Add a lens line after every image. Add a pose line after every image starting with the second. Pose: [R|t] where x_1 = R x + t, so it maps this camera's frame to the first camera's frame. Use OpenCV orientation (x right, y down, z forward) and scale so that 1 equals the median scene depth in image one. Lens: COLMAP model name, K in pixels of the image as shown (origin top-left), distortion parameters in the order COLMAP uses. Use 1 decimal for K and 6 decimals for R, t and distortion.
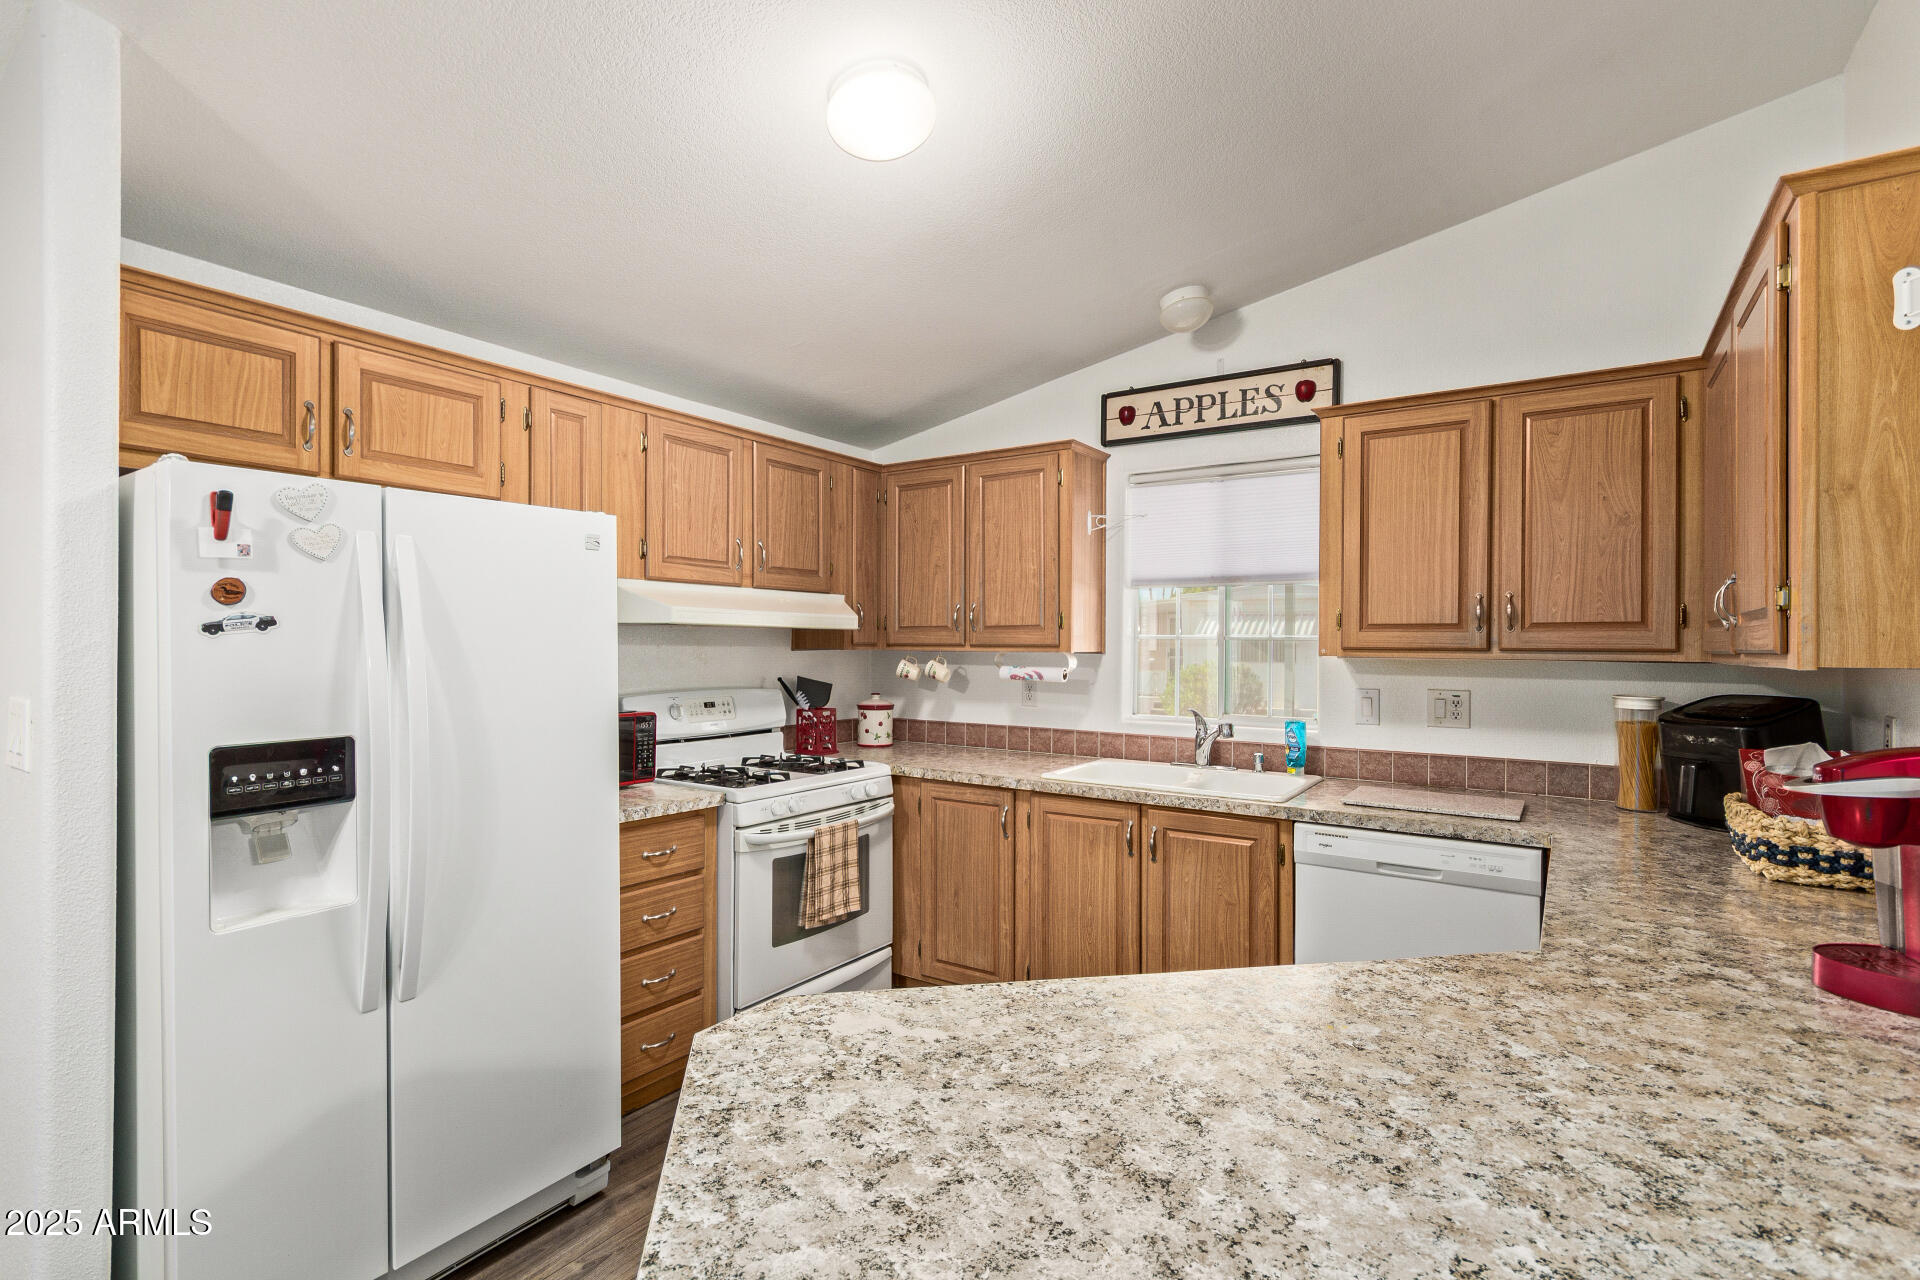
lens RADIAL K [[899.9, 0, 962.3], [0, 899.9, 644.0], [0, 0, 1]] dist [0.000627, 0.002459]
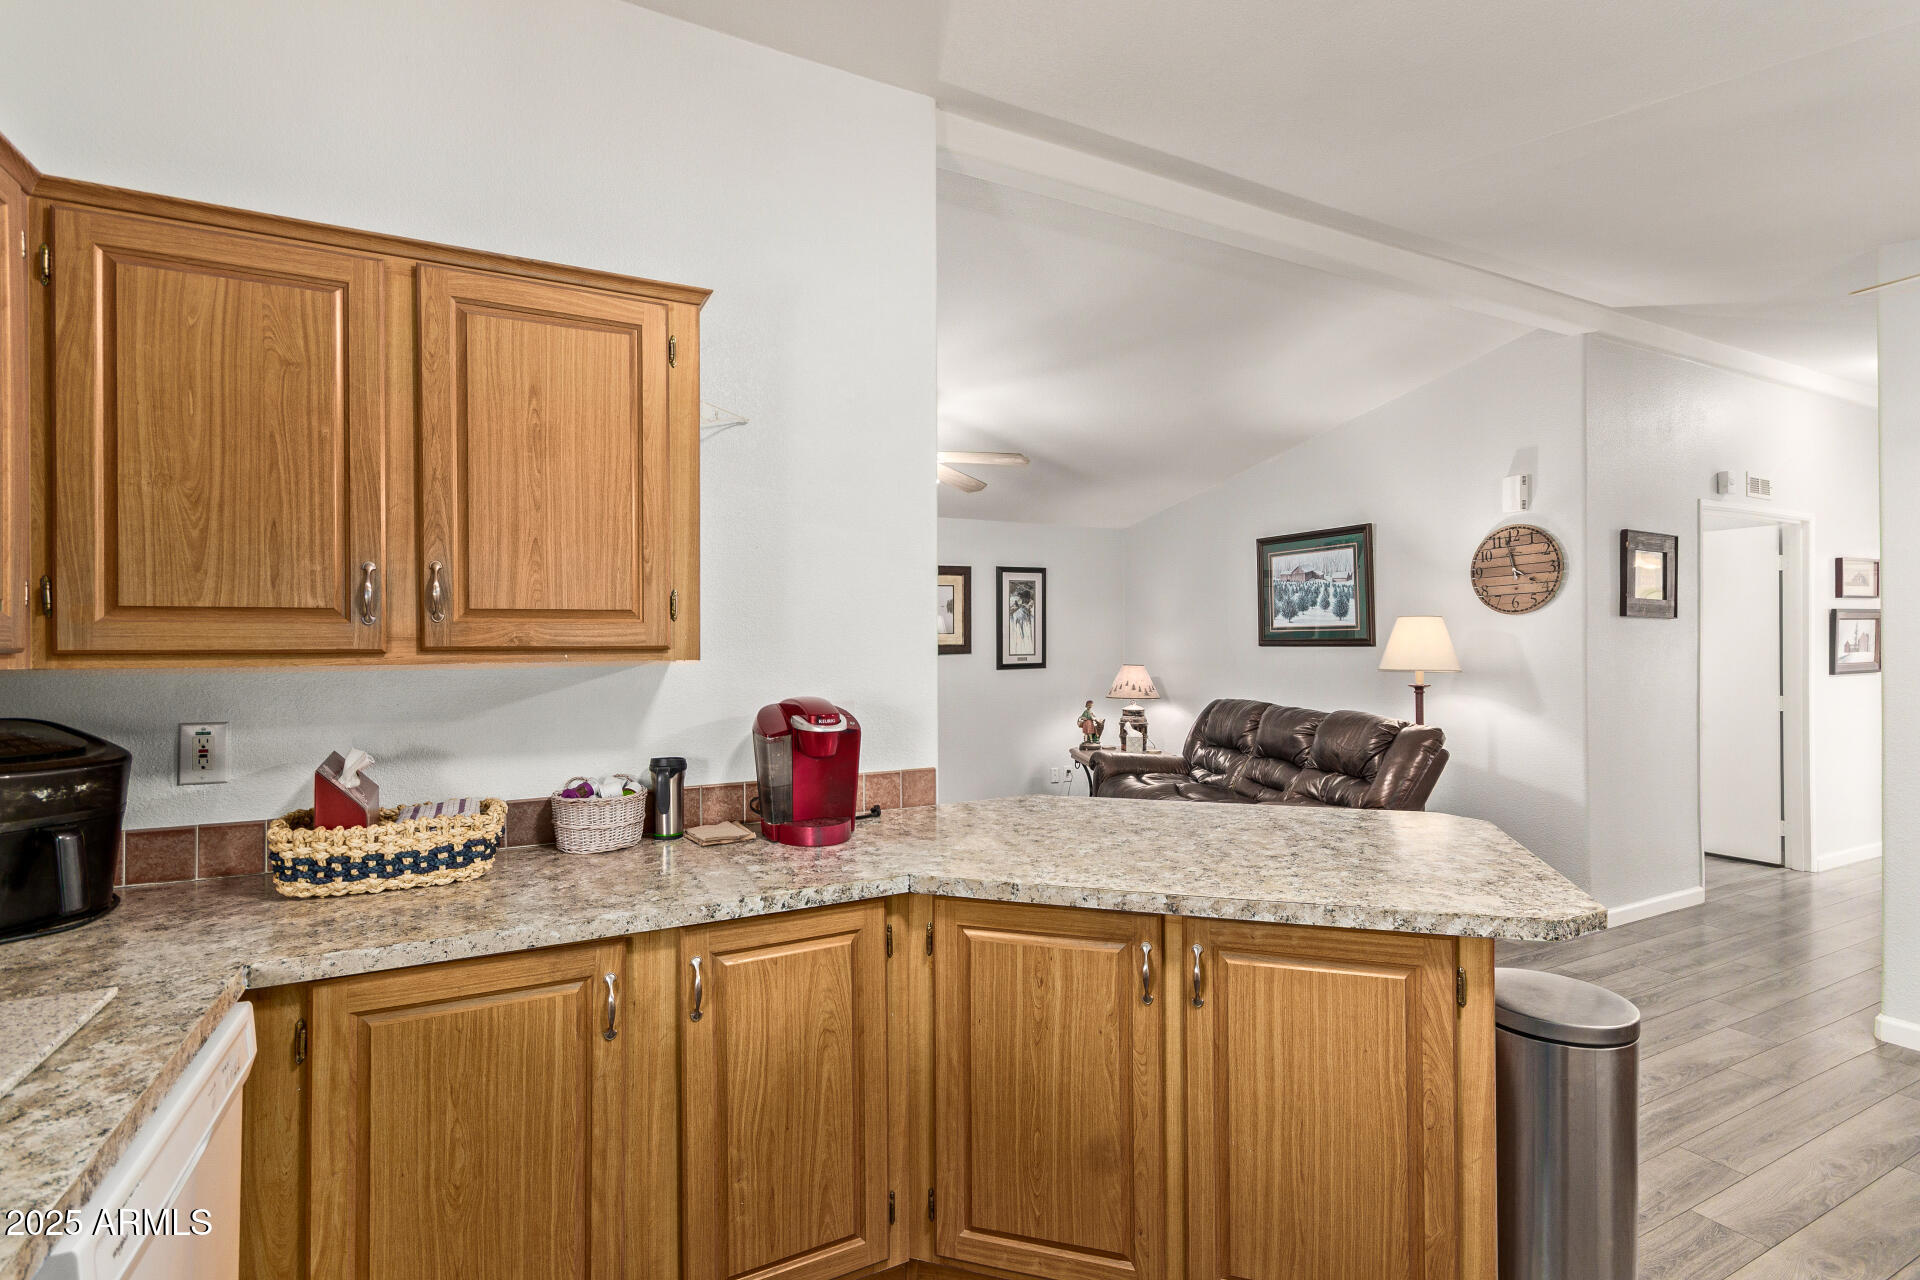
lens RADIAL K [[899.9, 0, 950.0], [0, 899.9, 636.8], [0, 0, 1]] dist [0.000627, 0.002459]
pose [[-0.878158, -0.002369, 0.478366, -0.021243], [-0.004103, 0.999988, -0.002579, -0.002349], [-0.478354, -0.004227, -0.878157, 1.070349]]
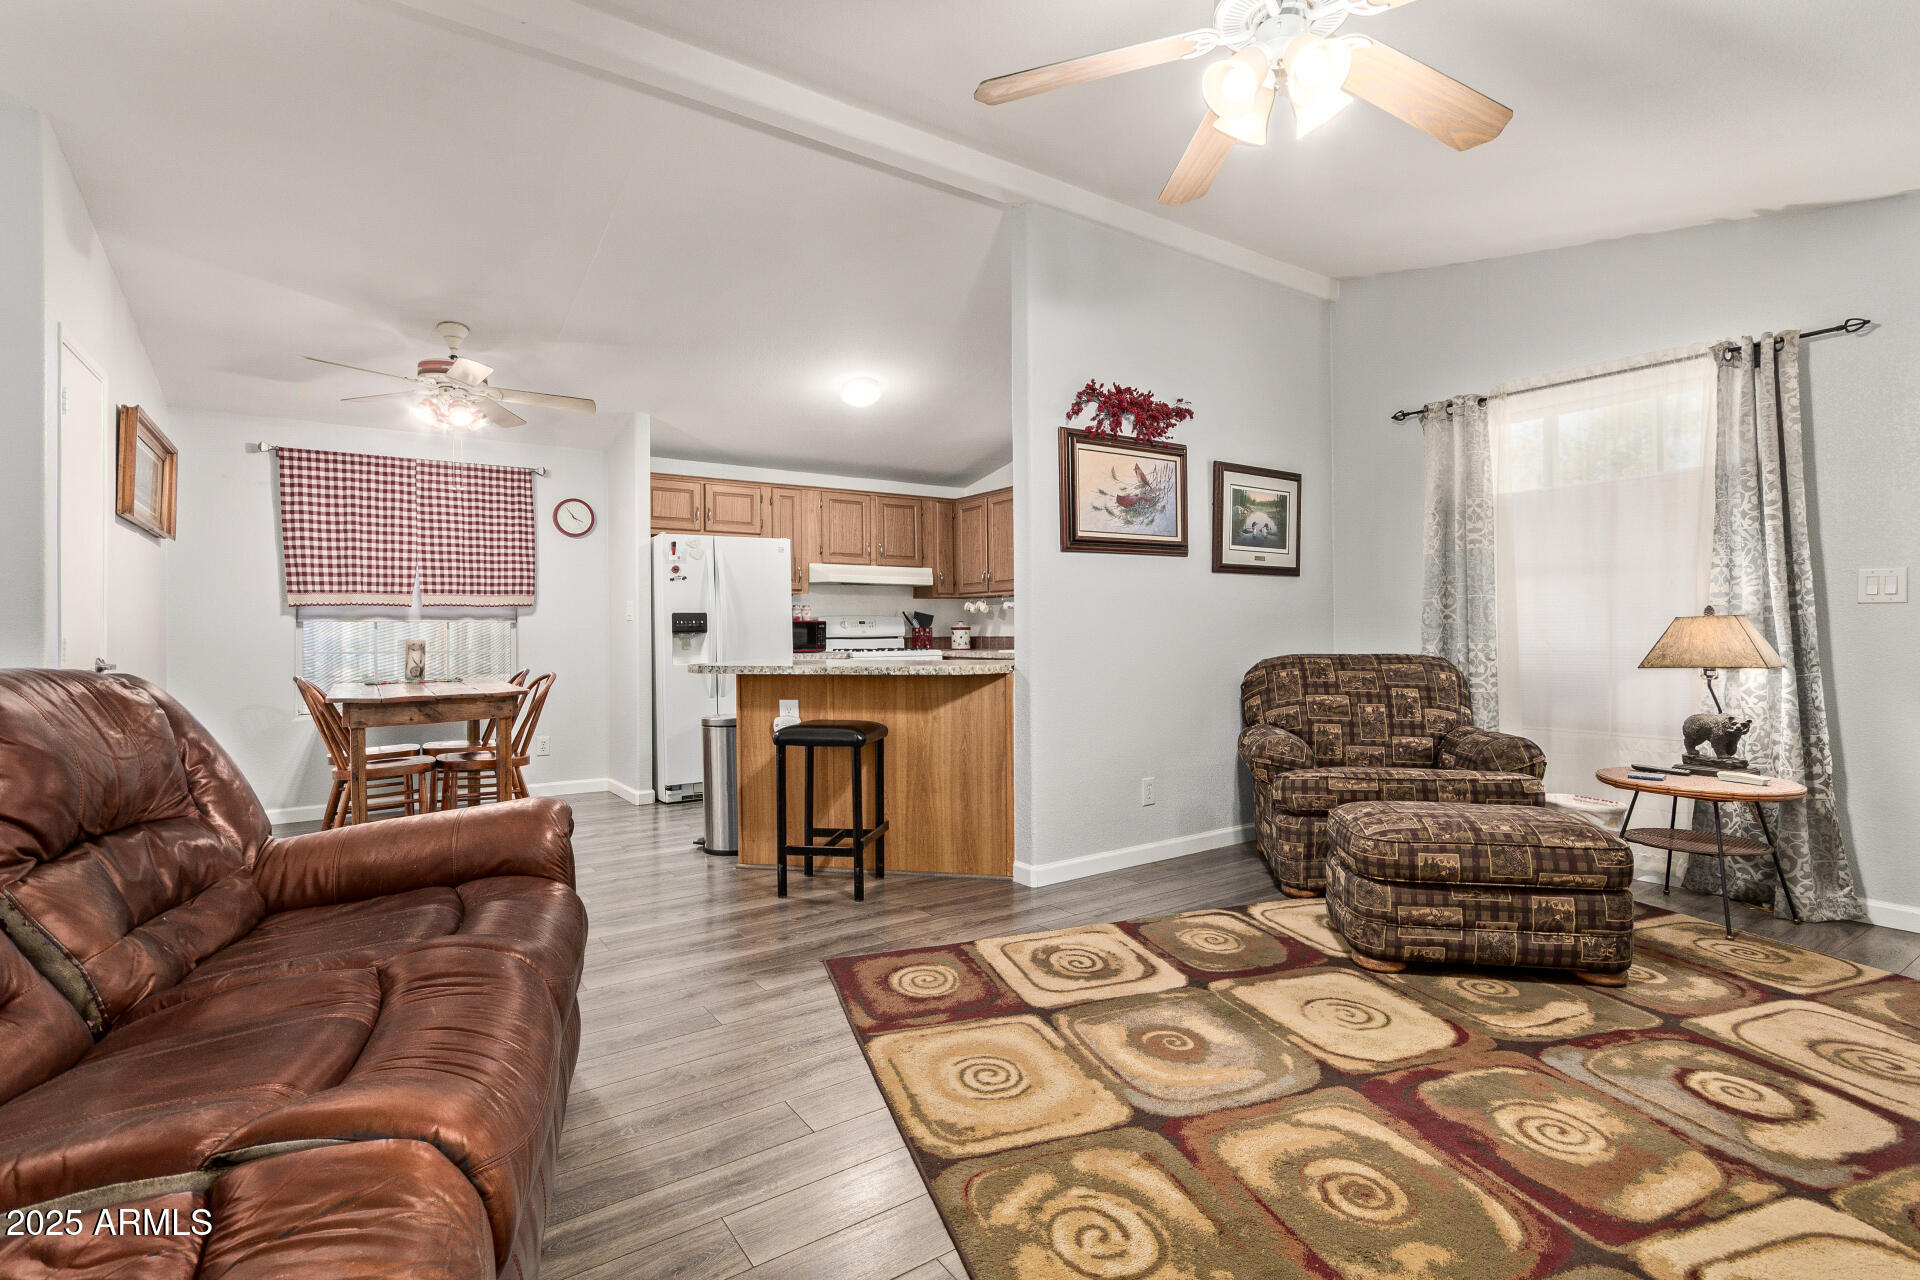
lens RADIAL K [[899.9, 0, 965.1], [0, 899.9, 632.6], [0, 0, 1]] dist [0.000627, 0.002459]
pose [[0.929926, -0.013066, -0.367516, 0.881608], [0.013545, 0.999907, -0.001277, 0.120328], [0.367498, -0.003790, 0.930016, -1.071608]]
